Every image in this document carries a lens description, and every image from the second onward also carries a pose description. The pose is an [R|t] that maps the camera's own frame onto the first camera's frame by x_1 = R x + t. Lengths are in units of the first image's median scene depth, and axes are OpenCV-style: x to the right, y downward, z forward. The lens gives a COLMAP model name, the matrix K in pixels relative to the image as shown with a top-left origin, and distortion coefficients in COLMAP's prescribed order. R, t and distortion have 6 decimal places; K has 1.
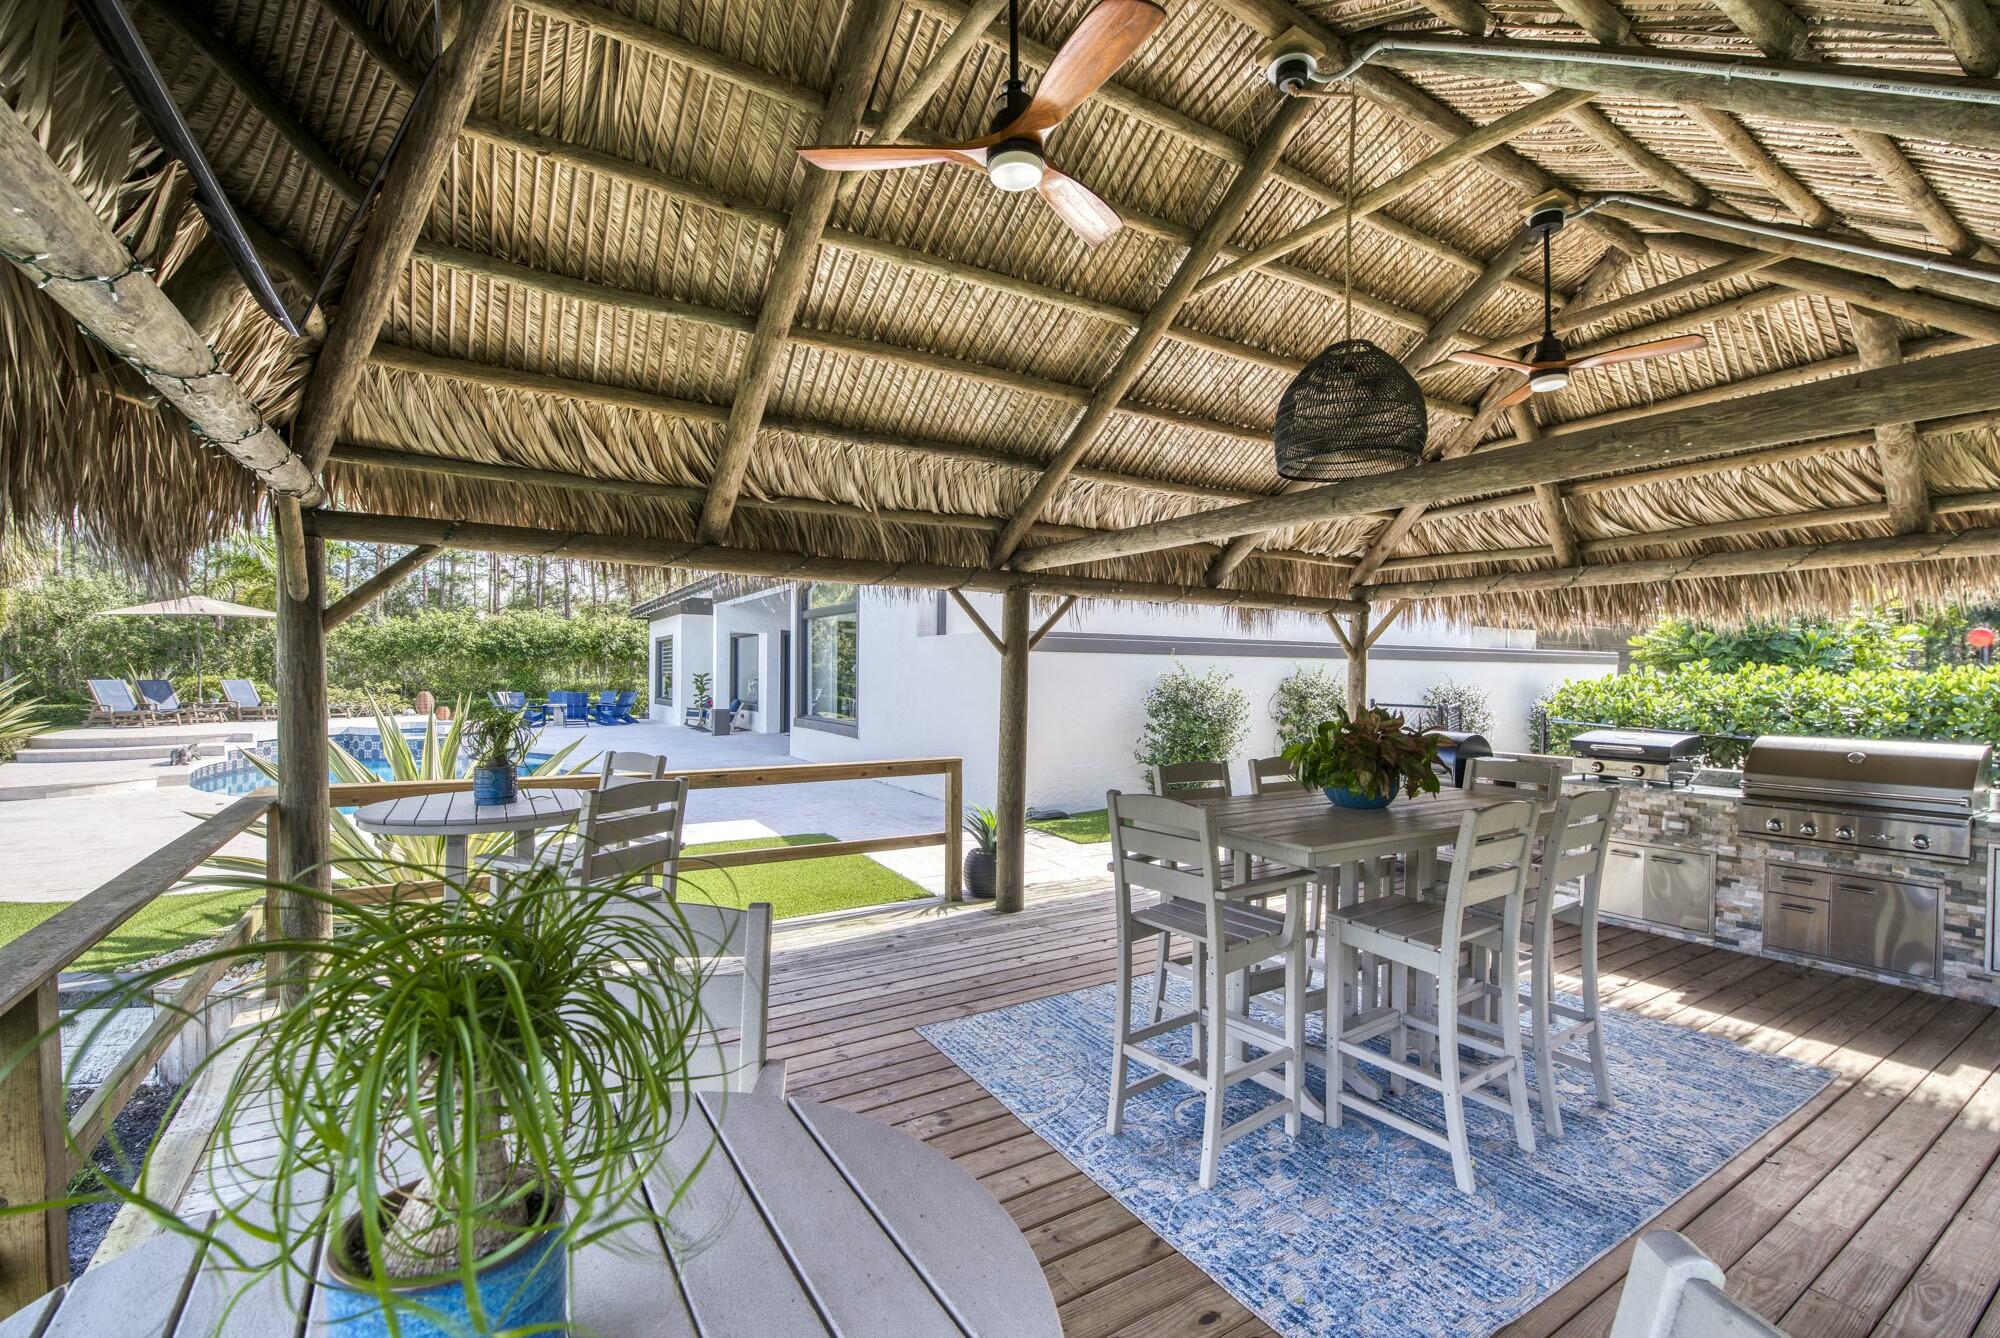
lens RADIAL K [[855.8, 0, 1040.8], [0, 855.8, 677.4], [0, 0, 1]] dist [-0.010760, -0.005578]
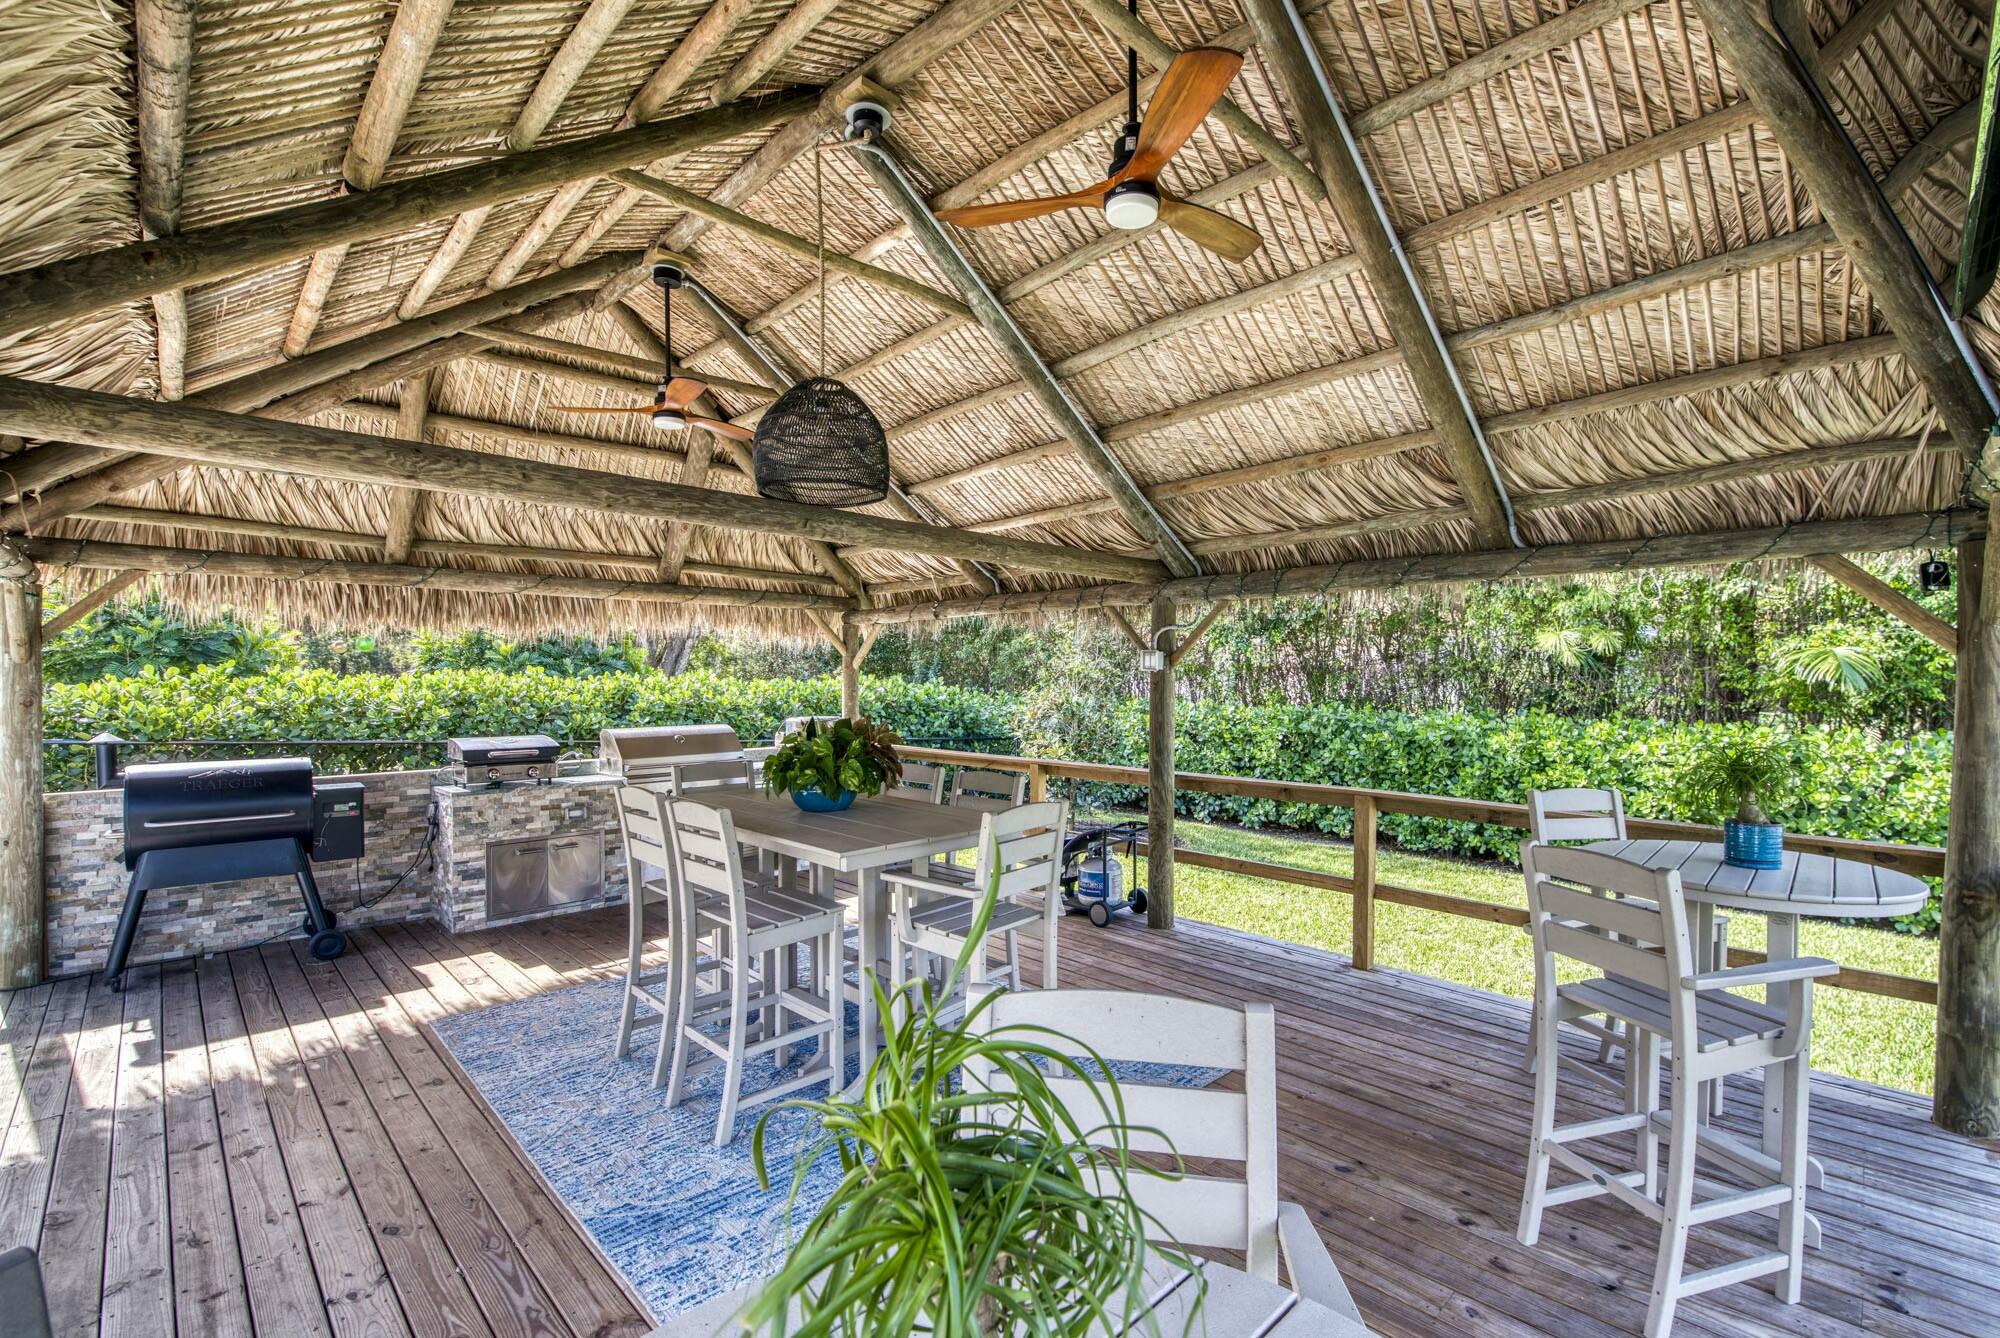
lens RADIAL K [[855.8, 0, 1009.5], [0, 855.8, 678.7], [0, 0, 1]] dist [-0.010760, -0.005578]
pose [[-0.198034, -0.012497, 0.980115, -0.502981], [-0.005455, 0.999917, 0.011647, -0.024990], [-0.980180, -0.003040, -0.198086, 0.657998]]
